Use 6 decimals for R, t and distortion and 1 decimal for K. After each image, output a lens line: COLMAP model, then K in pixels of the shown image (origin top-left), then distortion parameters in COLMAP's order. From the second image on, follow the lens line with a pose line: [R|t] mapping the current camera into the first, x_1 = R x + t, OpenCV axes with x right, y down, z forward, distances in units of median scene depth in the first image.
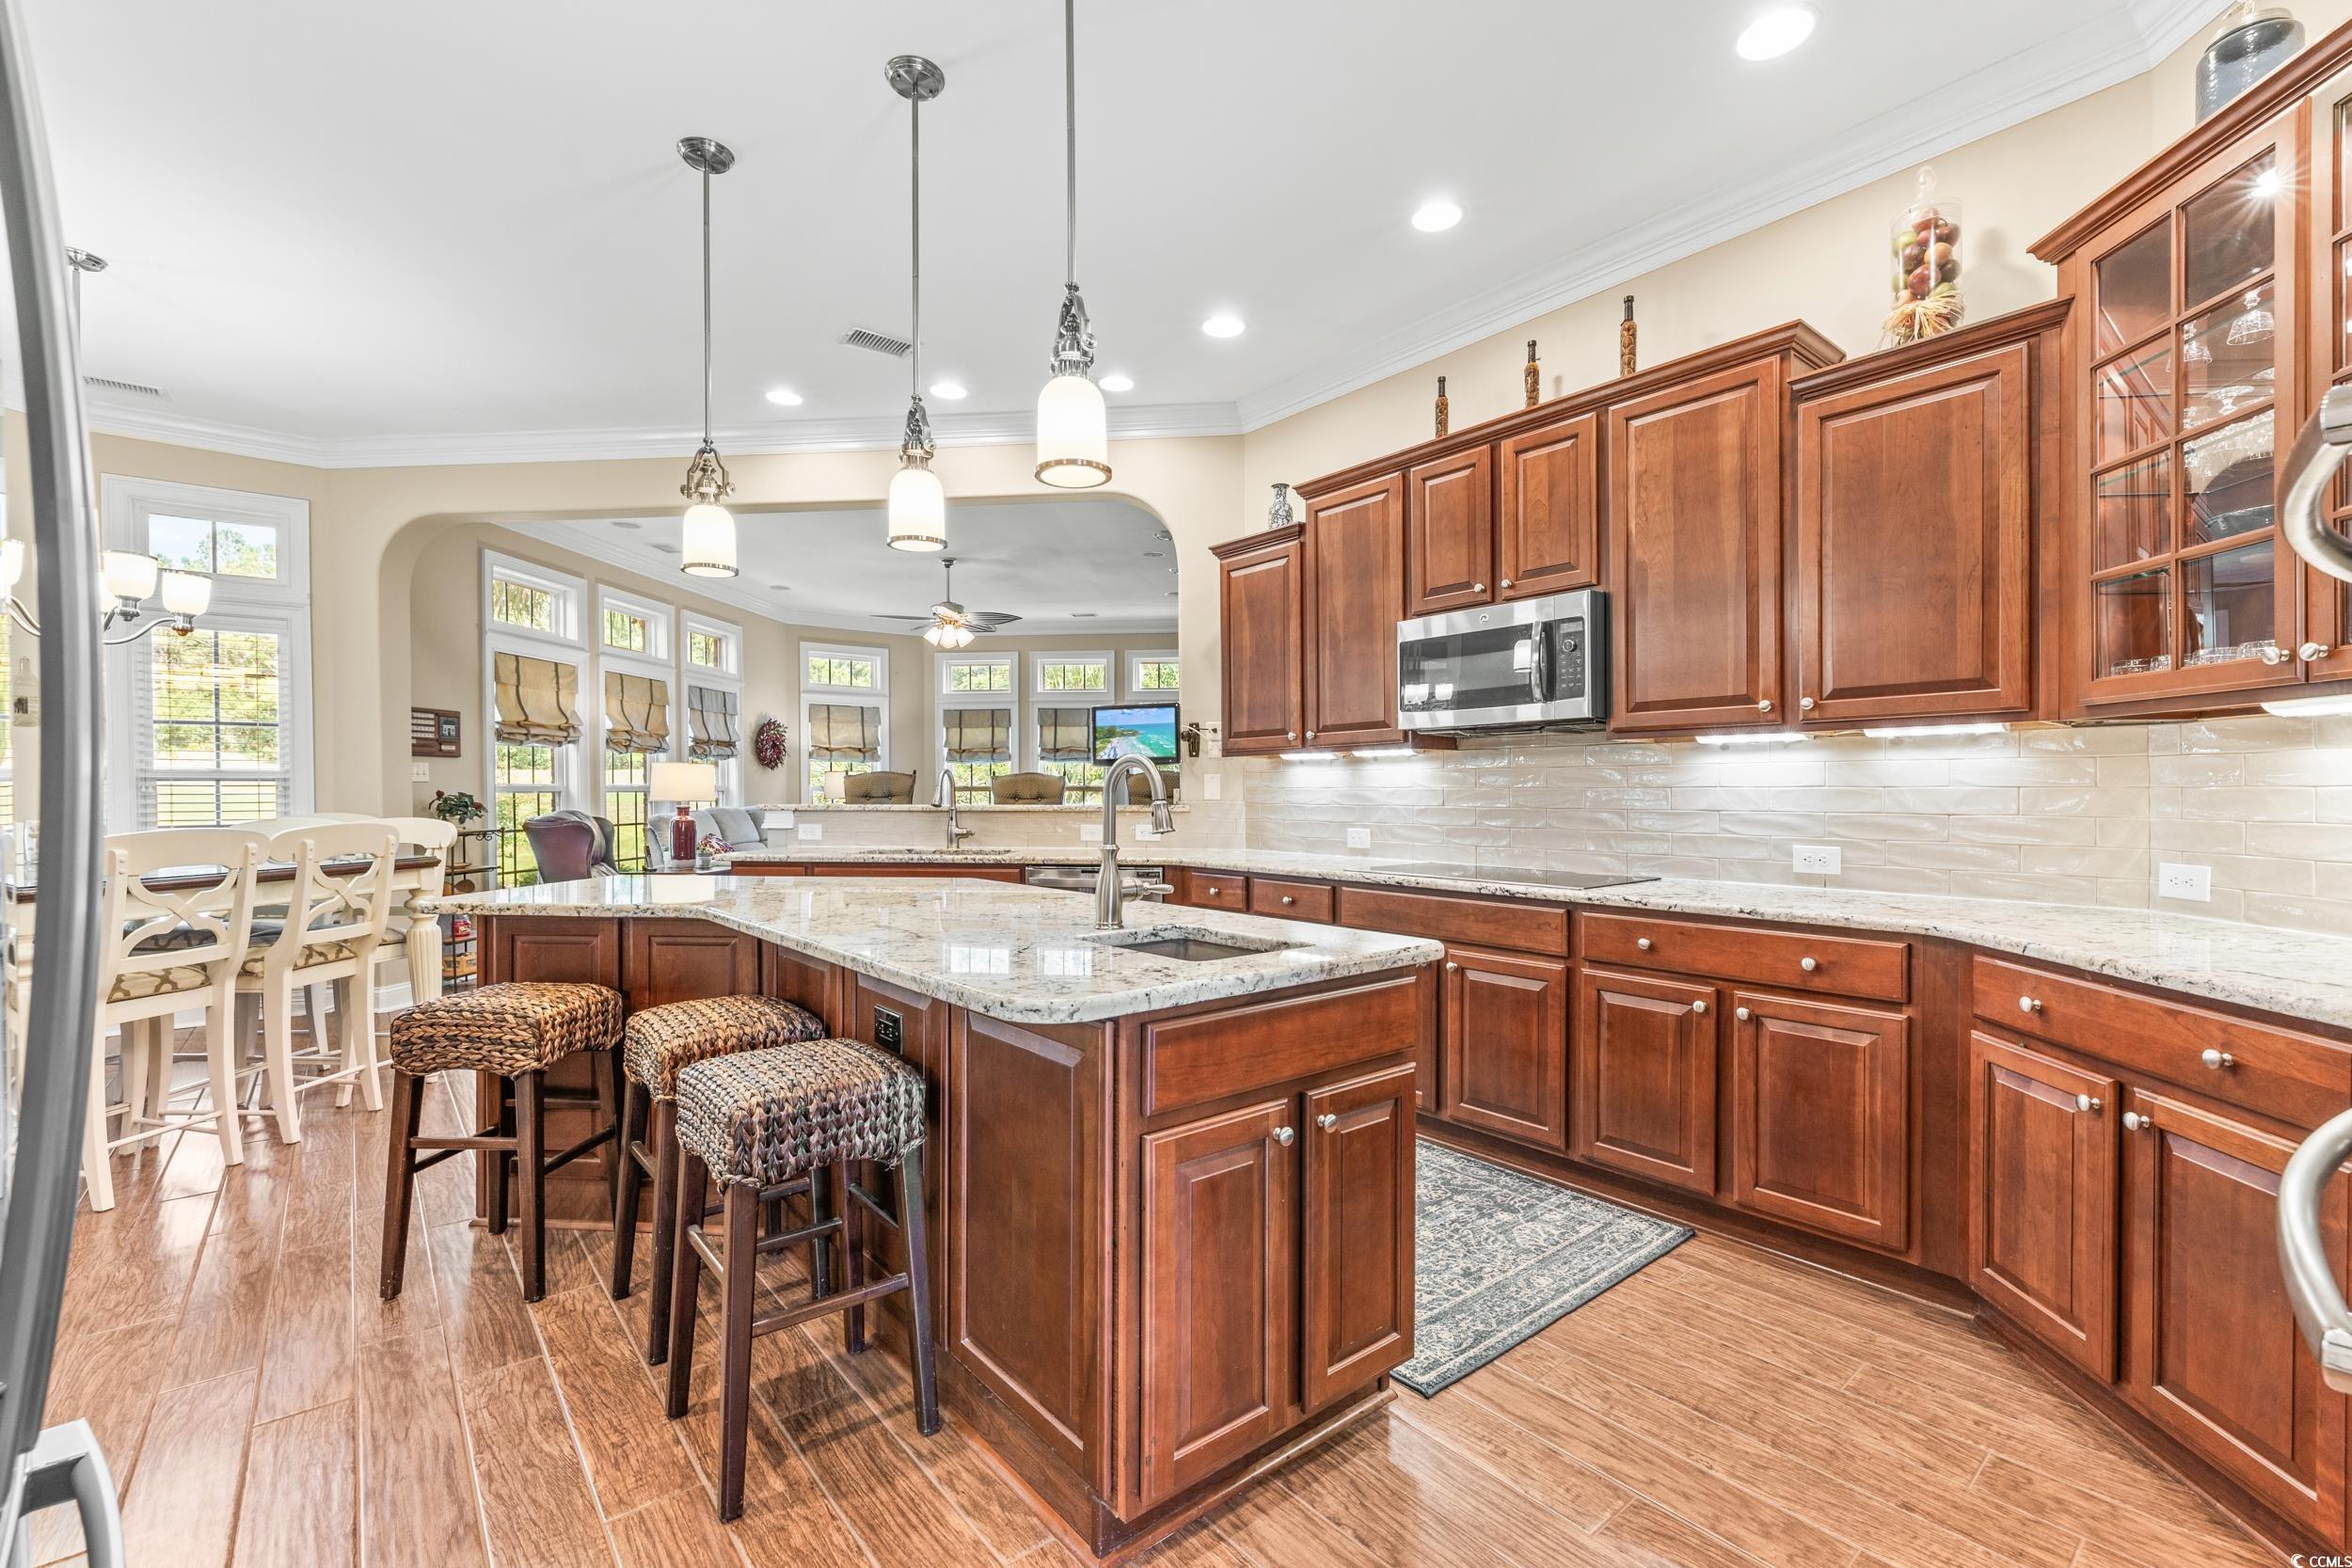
lens RADIAL K [[993.4, 0, 1169.3], [0, 993.4, 807.0], [0, 0, 1]] dist [0.000058, 0.001593]
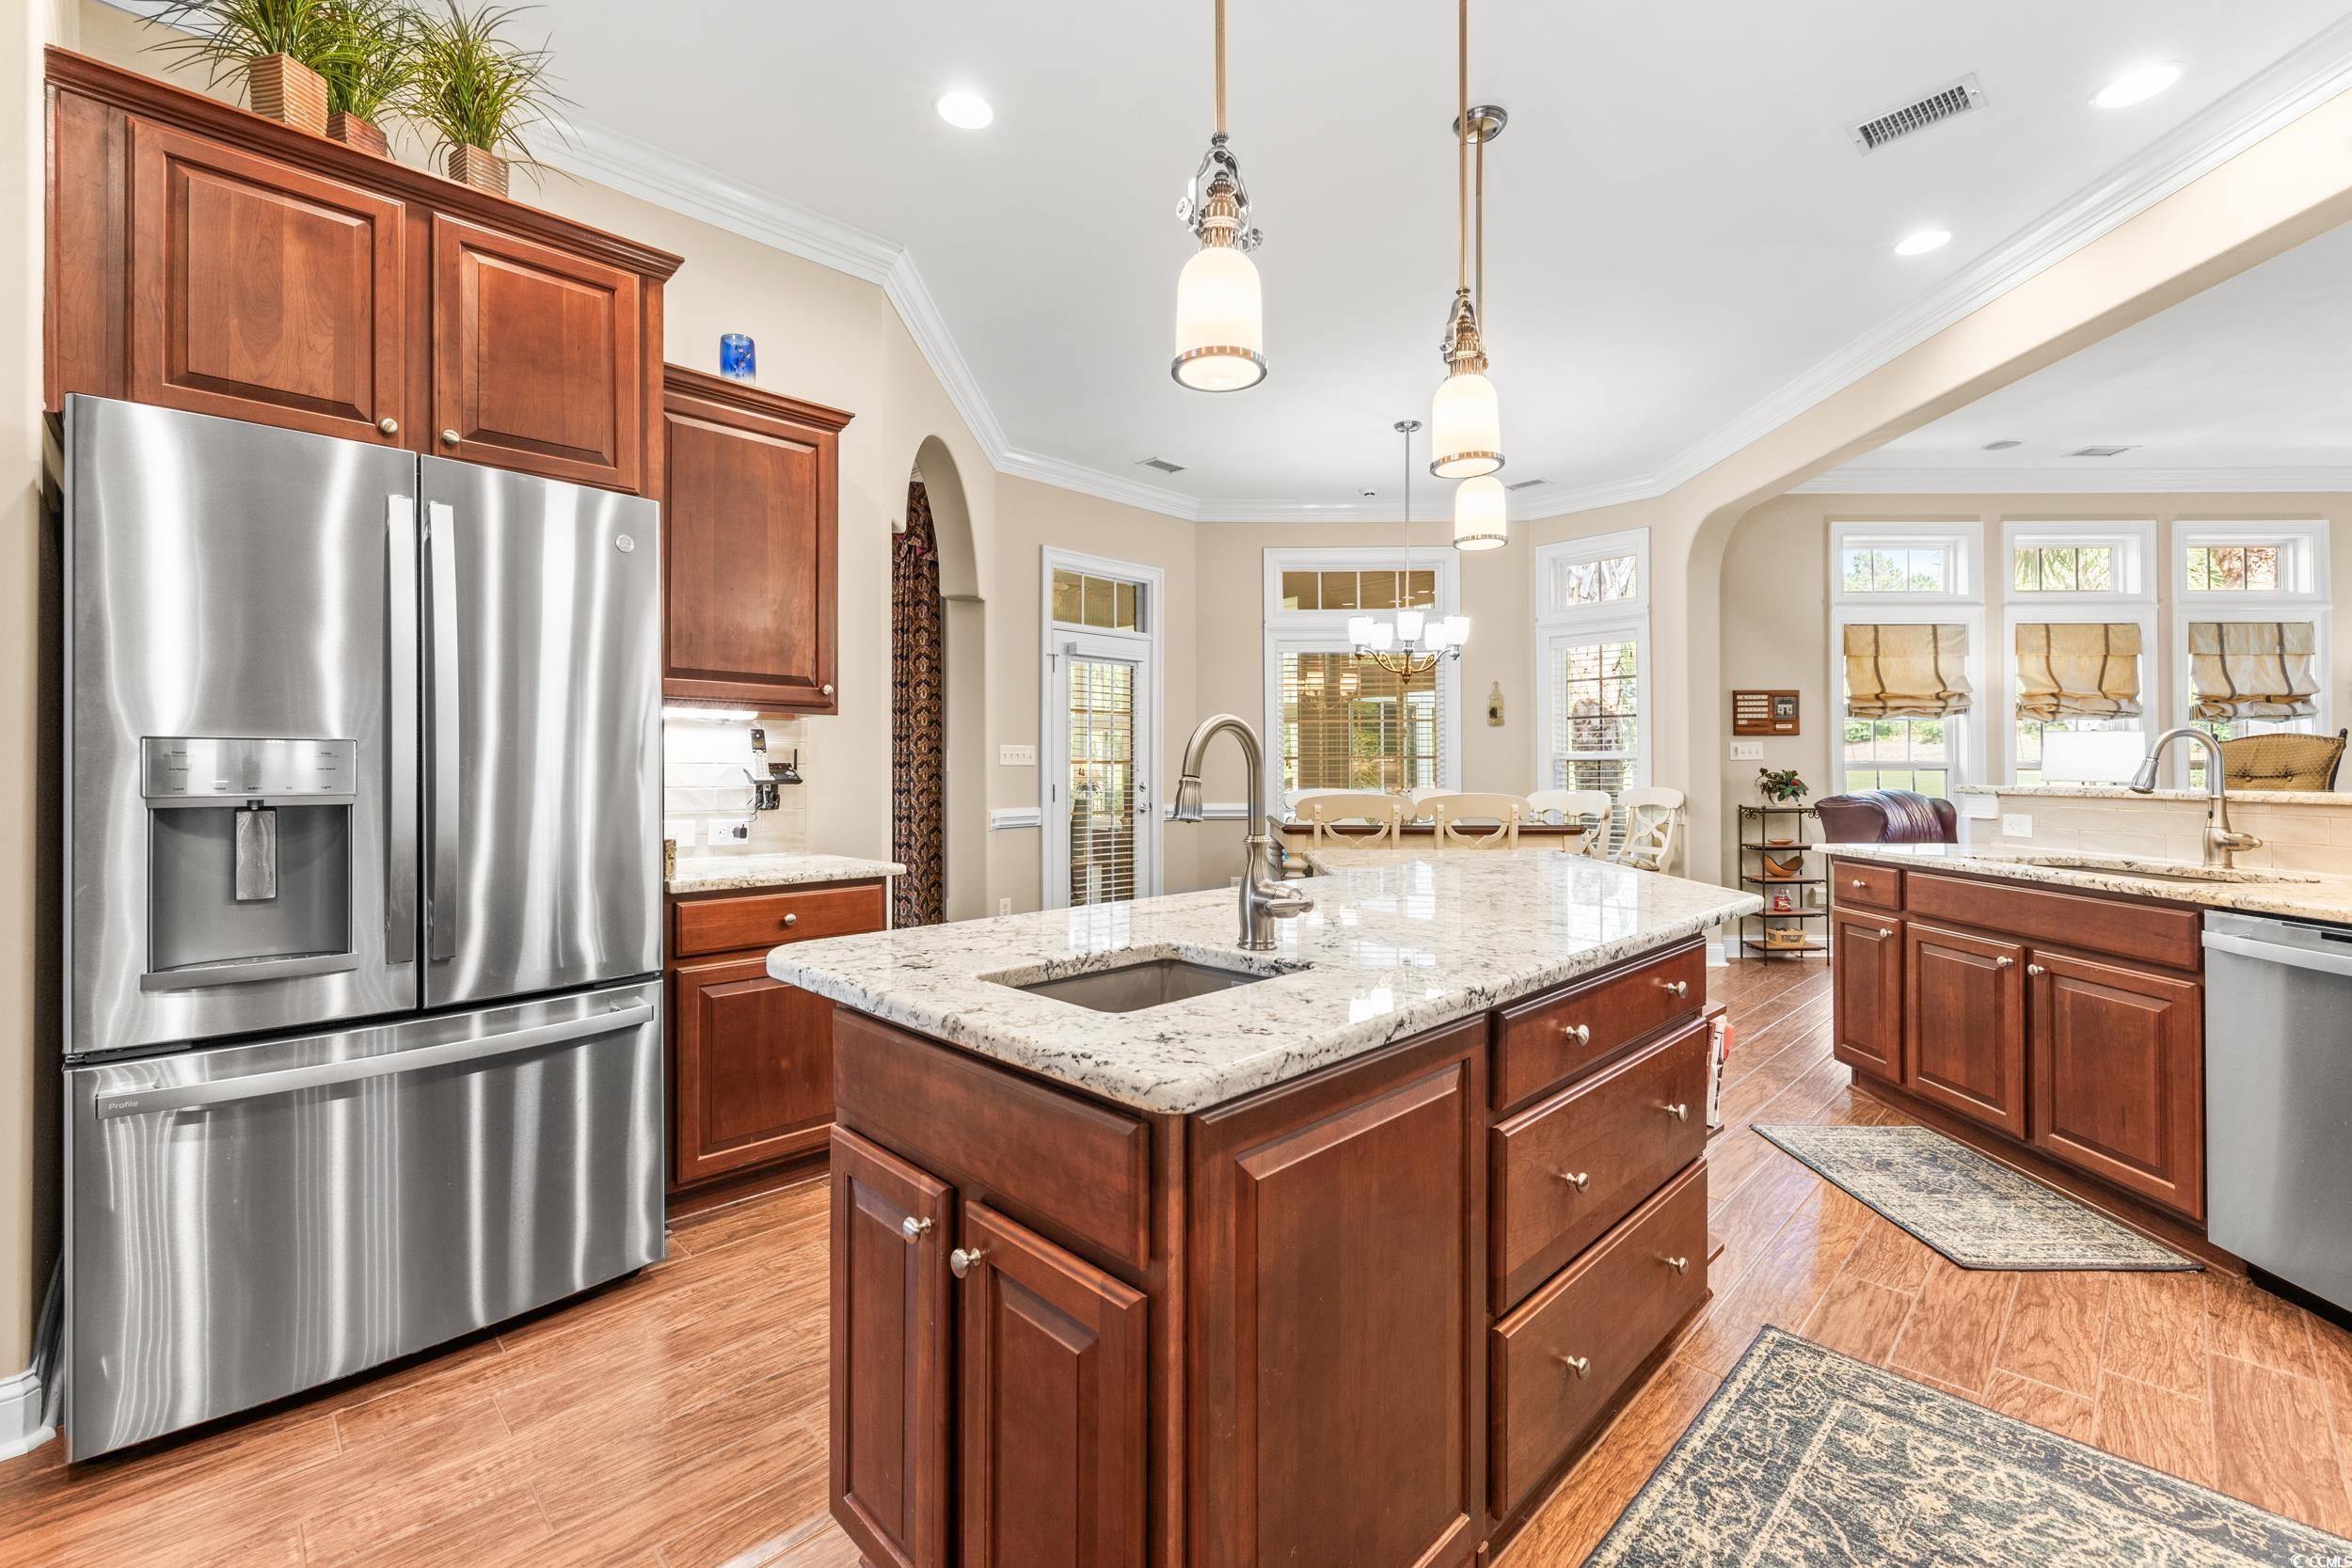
lens RADIAL K [[993.4, 0, 1196.9], [0, 993.4, 759.5], [0, 0, 1]] dist [0.000058, 0.001593]
pose [[0.104545, -0.011751, -0.994451, 0.281780], [-0.015341, 0.999792, -0.013426, -0.003242], [0.994402, 0.016659, 0.104343, 0.364203]]
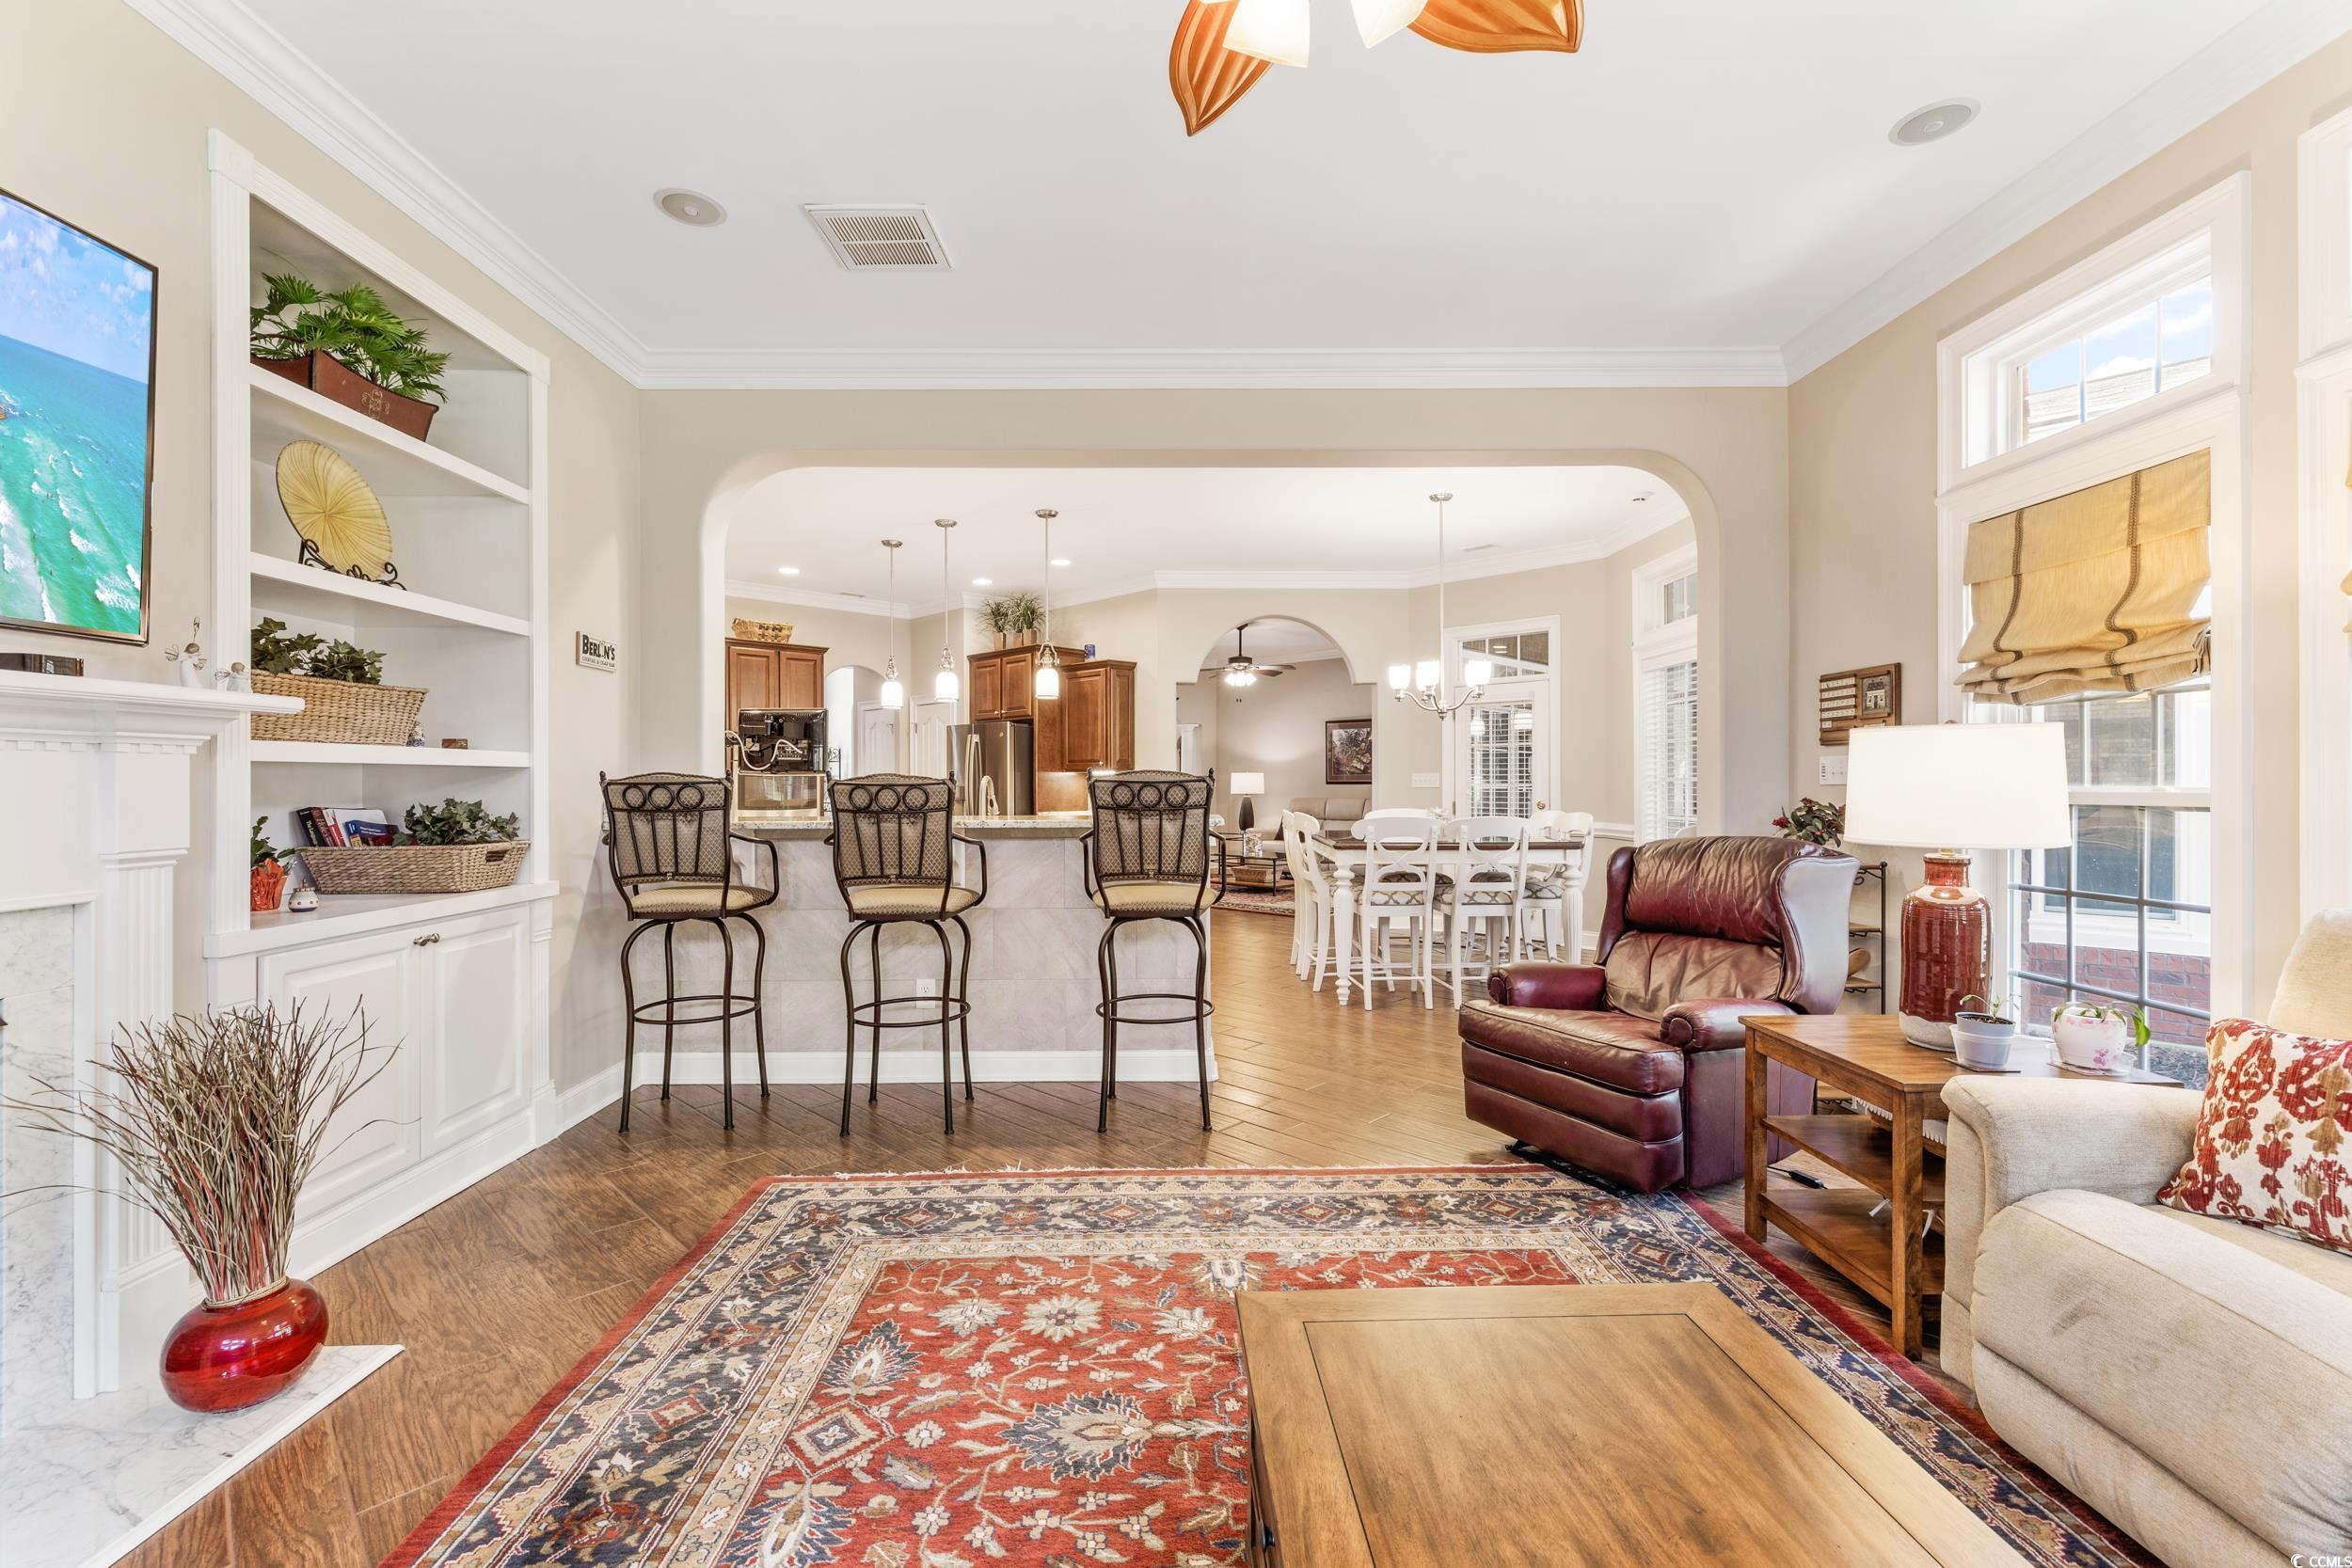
lens RADIAL K [[993.4, 0, 1181.9], [0, 993.4, 788.1], [0, 0, 1]] dist [0.000058, 0.001593]
pose [[-0.993572, 0.004979, -0.113097, -0.294876], [0.002390, 0.999732, 0.023011, -0.046732], [0.113181, 0.022593, -0.993317, 1.928523]]
